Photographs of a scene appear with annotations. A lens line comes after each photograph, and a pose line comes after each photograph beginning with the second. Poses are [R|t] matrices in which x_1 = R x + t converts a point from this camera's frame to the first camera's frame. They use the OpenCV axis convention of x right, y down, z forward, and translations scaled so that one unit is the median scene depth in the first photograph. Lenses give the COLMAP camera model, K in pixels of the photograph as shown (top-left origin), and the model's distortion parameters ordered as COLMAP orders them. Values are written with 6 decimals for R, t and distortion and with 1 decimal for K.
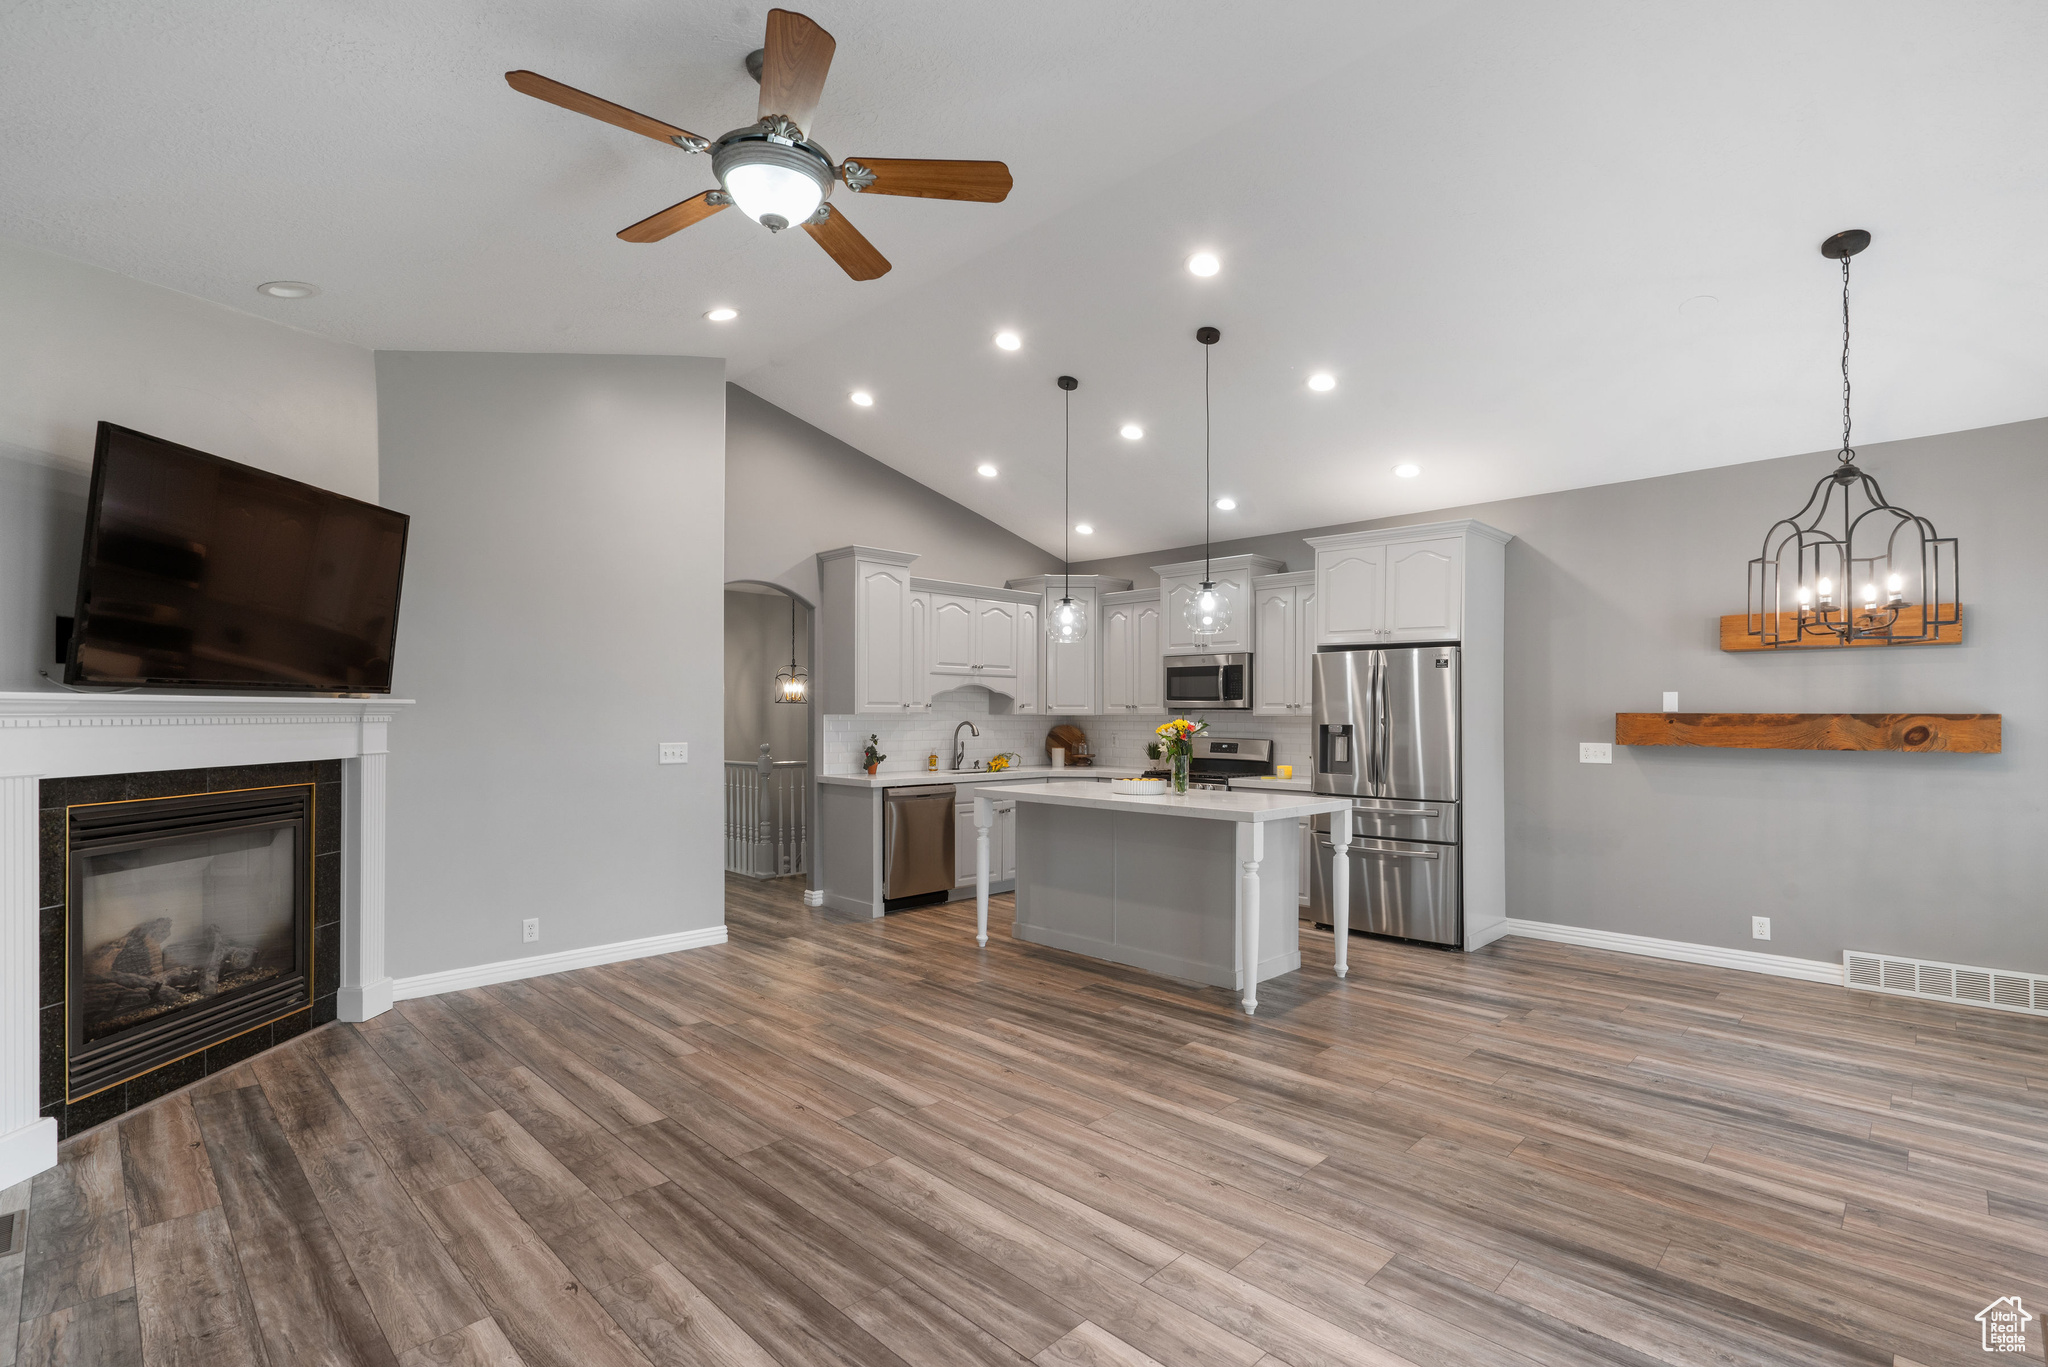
lens RADIAL K [[928.8, 0, 1033.0], [0, 928.8, 711.0], [0, 0, 1]] dist [-0.010820, 0.003723]
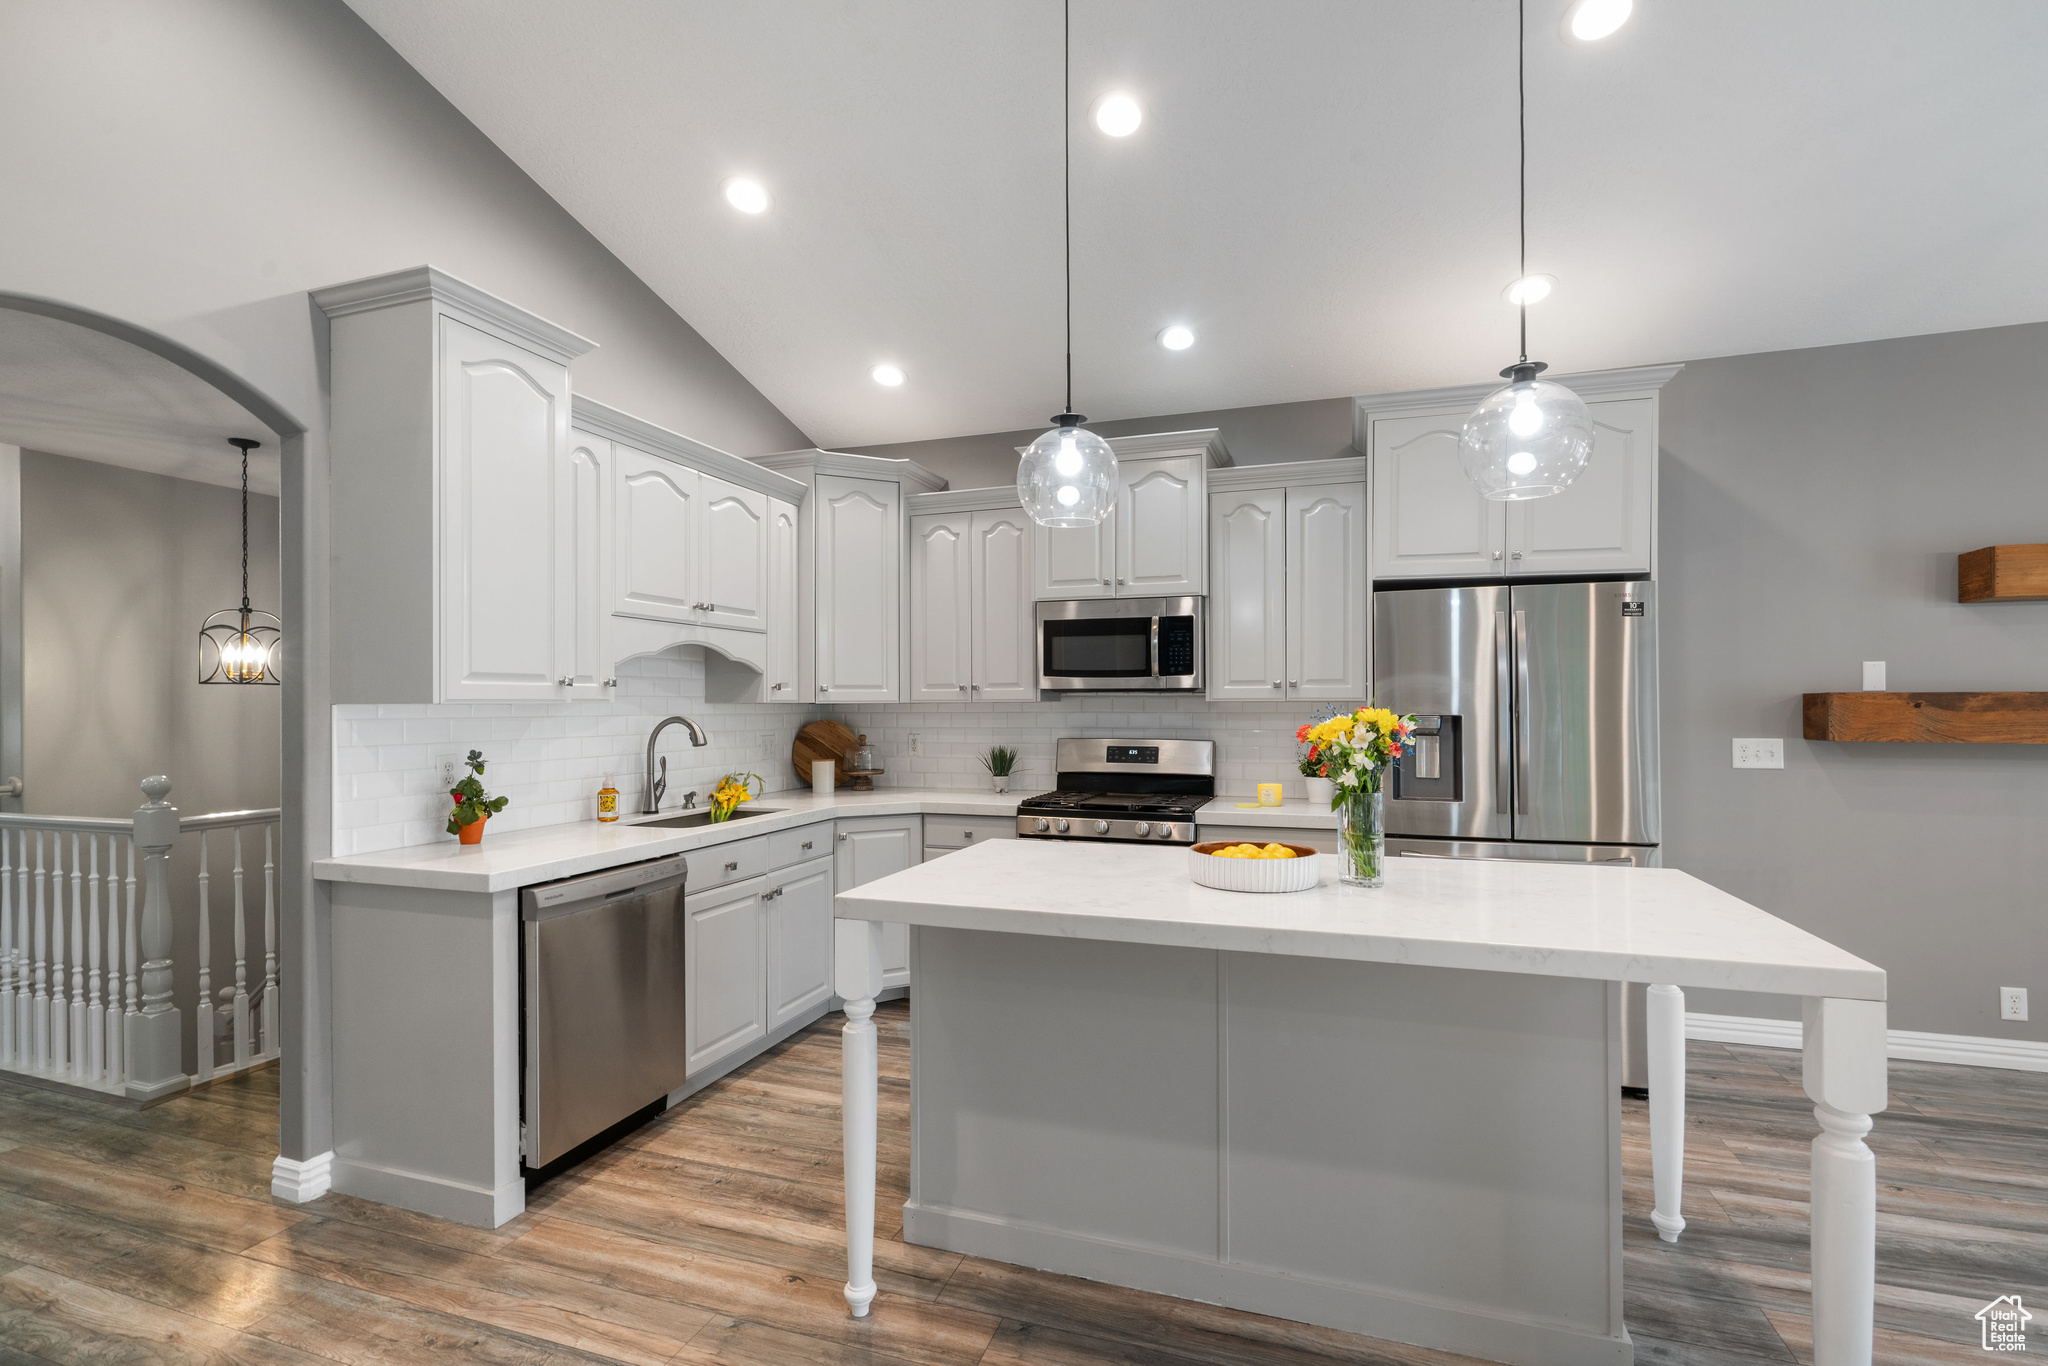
lens RADIAL K [[928.8, 0, 1029.6], [0, 928.8, 695.9], [0, 0, 1]] dist [-0.010820, 0.003723]
pose [[0.902918, -0.003059, 0.429803, -0.182766], [0.005206, 0.999979, -0.003820, 0.004617], [-0.429782, 0.005687, 0.902915, 0.747266]]
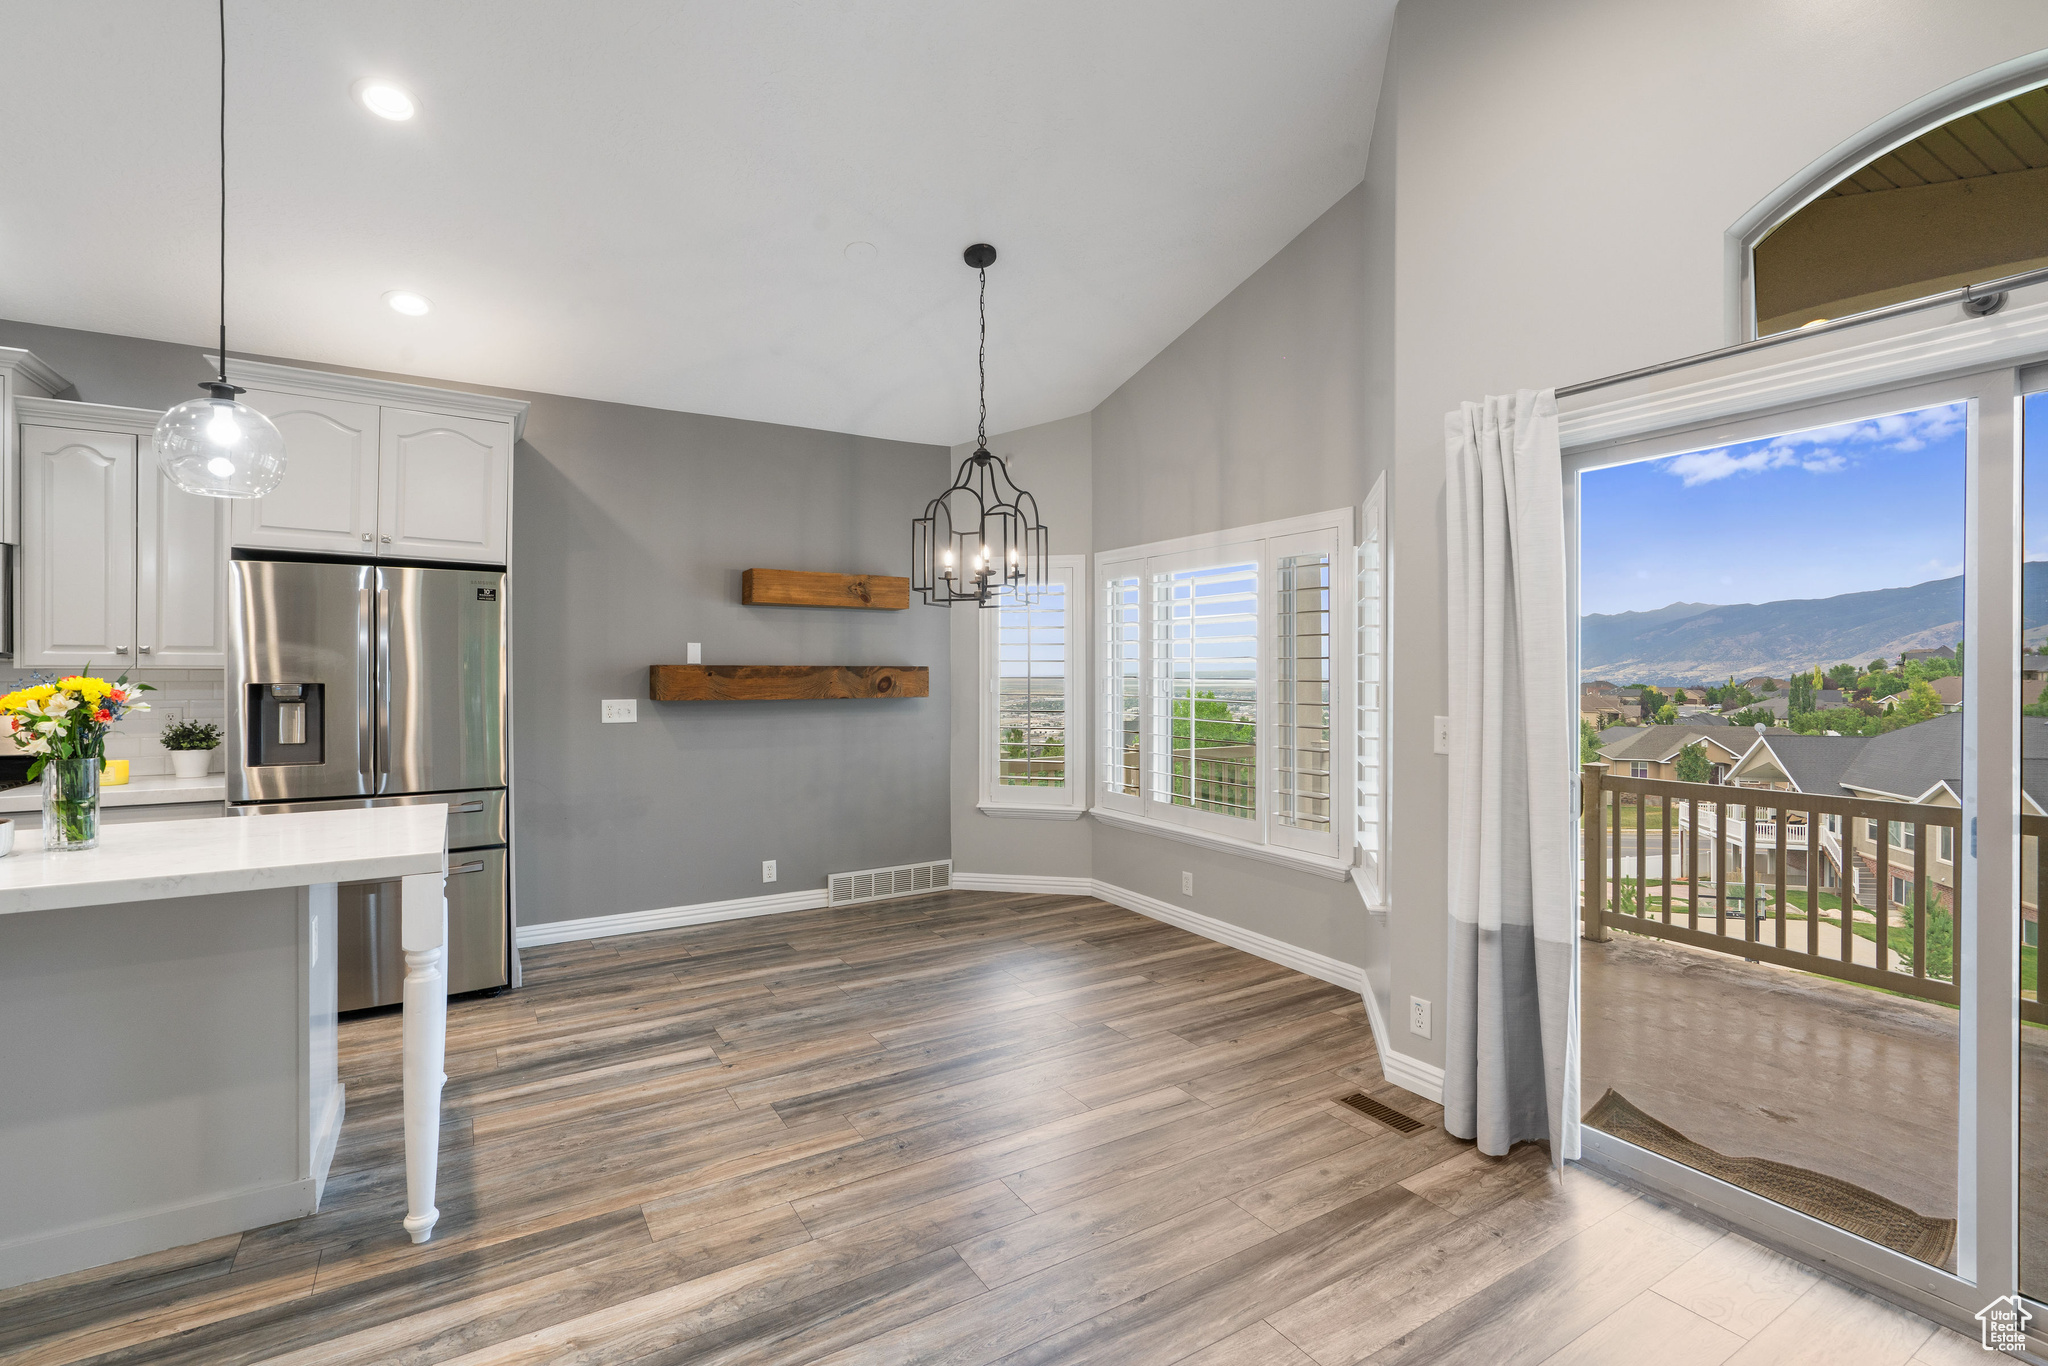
lens RADIAL K [[928.8, 0, 1011.9], [0, 928.8, 673.3], [0, 0, 1]] dist [-0.010820, 0.003723]
pose [[0.252473, -0.006216, 0.967584, -0.169096], [-0.004852, 0.999959, 0.007690, 0.001890], [-0.967592, -0.006636, 0.252433, 0.507079]]
